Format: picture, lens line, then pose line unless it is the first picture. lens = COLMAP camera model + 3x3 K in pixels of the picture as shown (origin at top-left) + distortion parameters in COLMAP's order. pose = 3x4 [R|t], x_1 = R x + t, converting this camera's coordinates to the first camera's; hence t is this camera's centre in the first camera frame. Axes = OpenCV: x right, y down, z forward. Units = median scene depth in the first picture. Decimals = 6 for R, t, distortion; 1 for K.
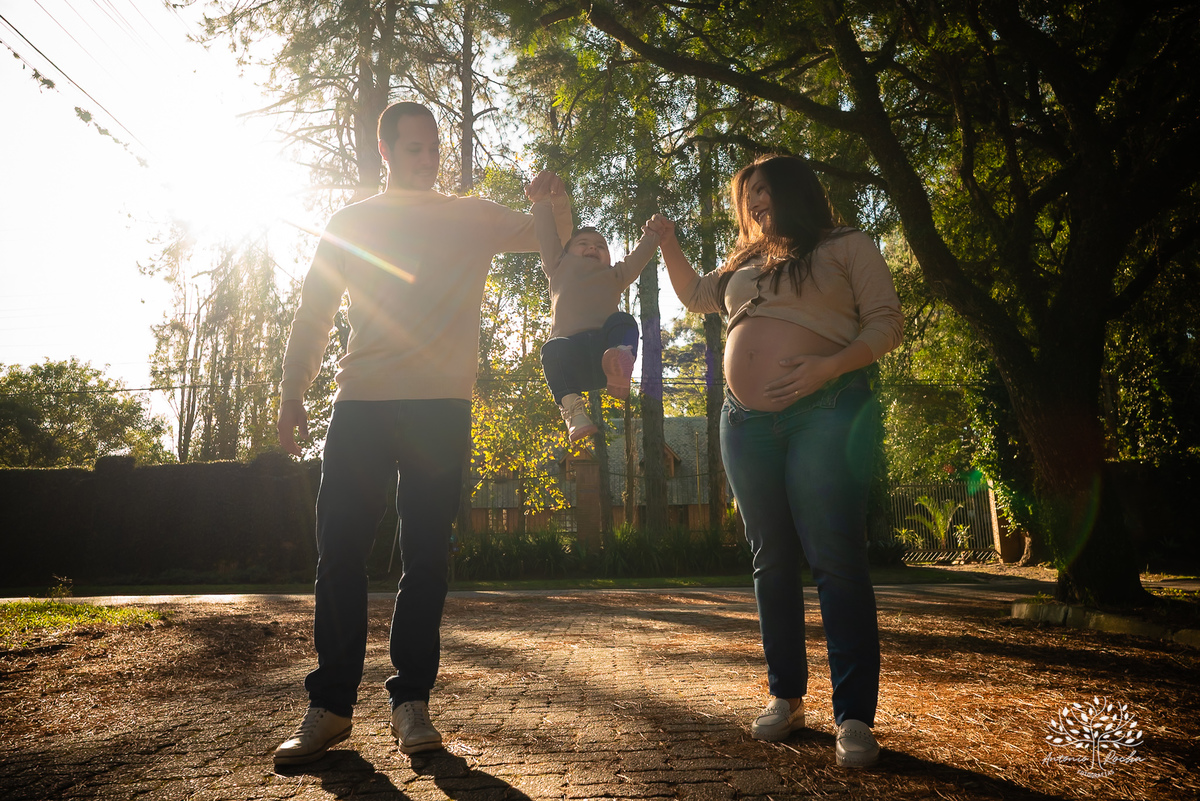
lens RADIAL K [[810.7, 0, 600.0], [0, 810.7, 400.5], [0, 0, 1]] dist [0.000433, 0.000007]
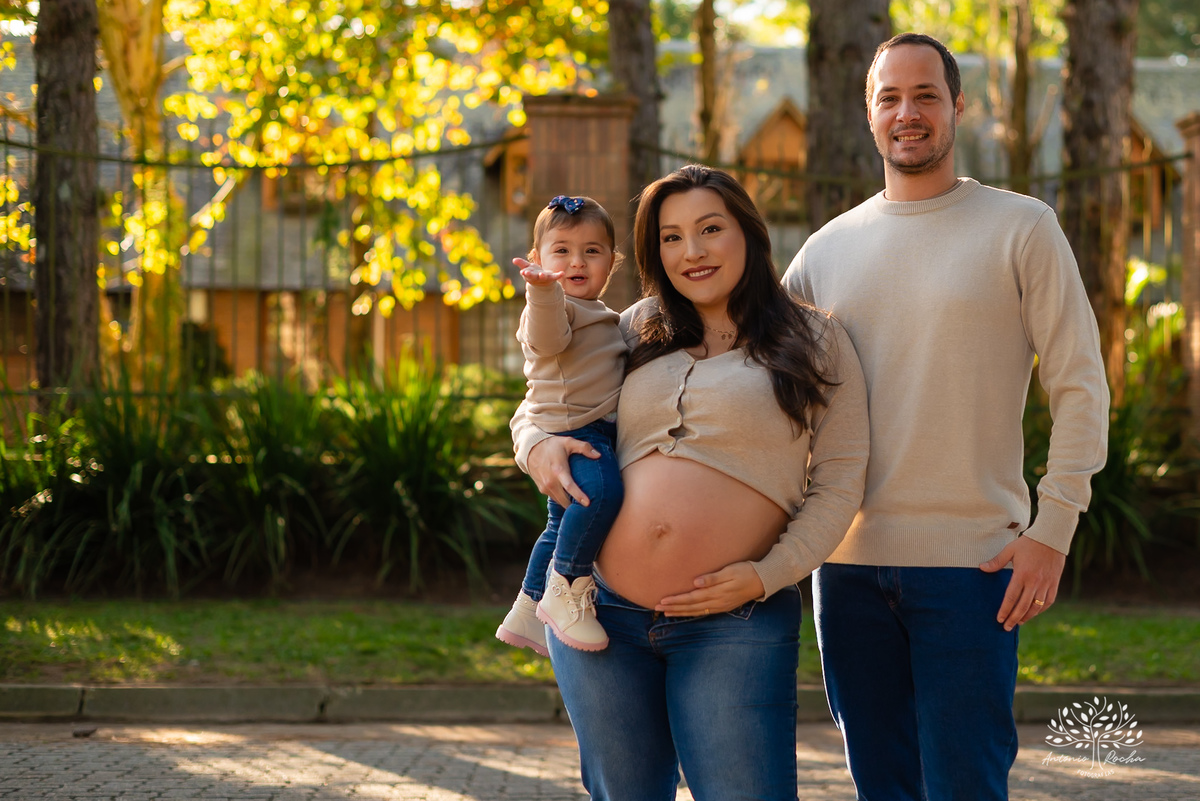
lens RADIAL K [[1995.7, 0, 713.1], [0, 1995.7, 369.8], [0, 0, 1]] dist [-0.005132, 0.021475]
pose [[0.997559, 0.031804, 0.062173, -0.006335], [-0.041646, 0.985573, 0.164048, 0.032651], [-0.056059, -0.166237, 0.984491, 0.246370]]
